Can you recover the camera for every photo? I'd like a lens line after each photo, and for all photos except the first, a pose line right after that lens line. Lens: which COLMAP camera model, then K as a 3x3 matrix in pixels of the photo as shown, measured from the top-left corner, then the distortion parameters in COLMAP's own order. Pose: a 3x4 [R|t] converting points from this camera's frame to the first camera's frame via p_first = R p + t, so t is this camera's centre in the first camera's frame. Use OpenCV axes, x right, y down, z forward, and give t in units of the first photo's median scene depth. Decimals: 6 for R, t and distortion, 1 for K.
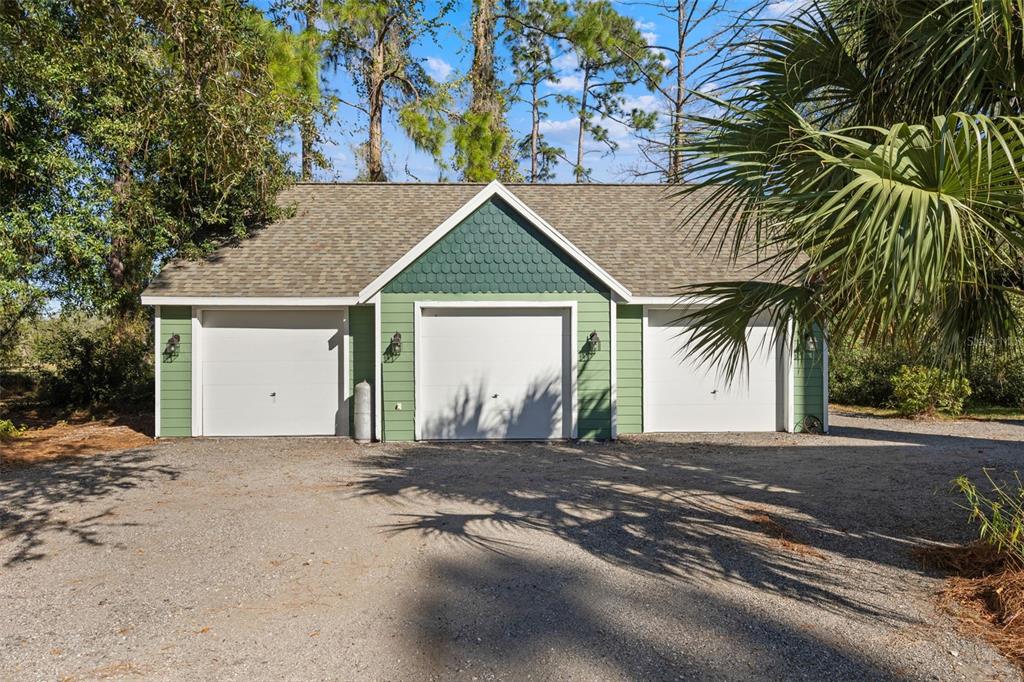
lens RADIAL K [[401.4, 0, 503.3], [0, 401.4, 339.5], [0, 0, 1]] dist [0.000980, -0.000022]
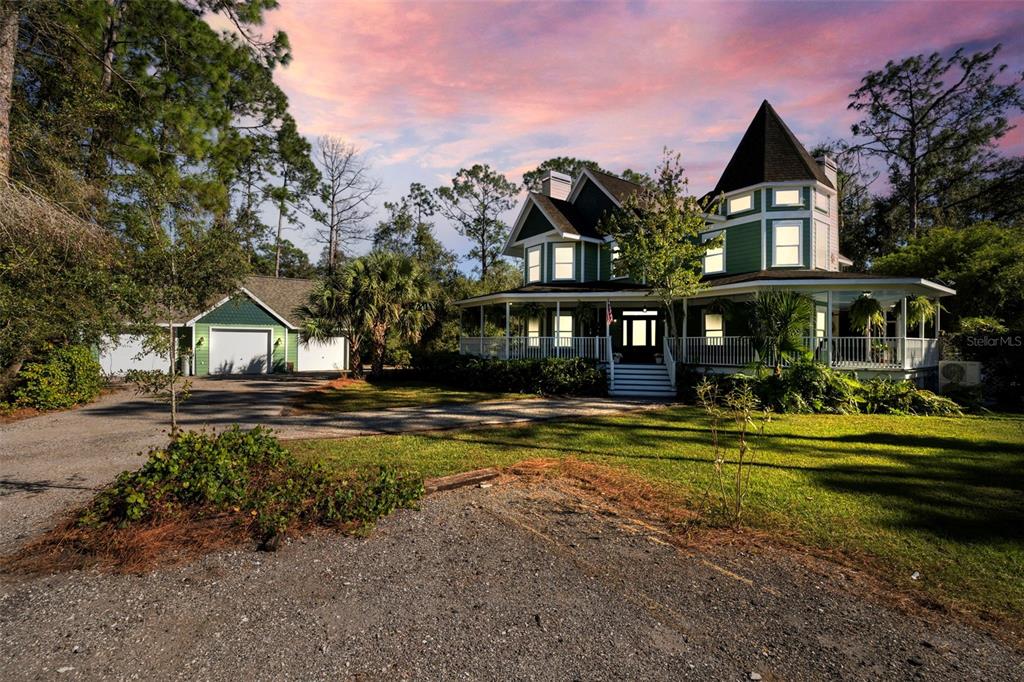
lens RADIAL K [[401.4, 0, 503.3], [0, 401.4, 339.5], [0, 0, 1]] dist [0.000980, -0.000022]
pose [[0.772466, 0.014052, 0.634900, -0.374594], [-0.029676, 0.999462, 0.013986, -0.091893], [-0.634362, -0.029645, 0.772467, -2.298099]]
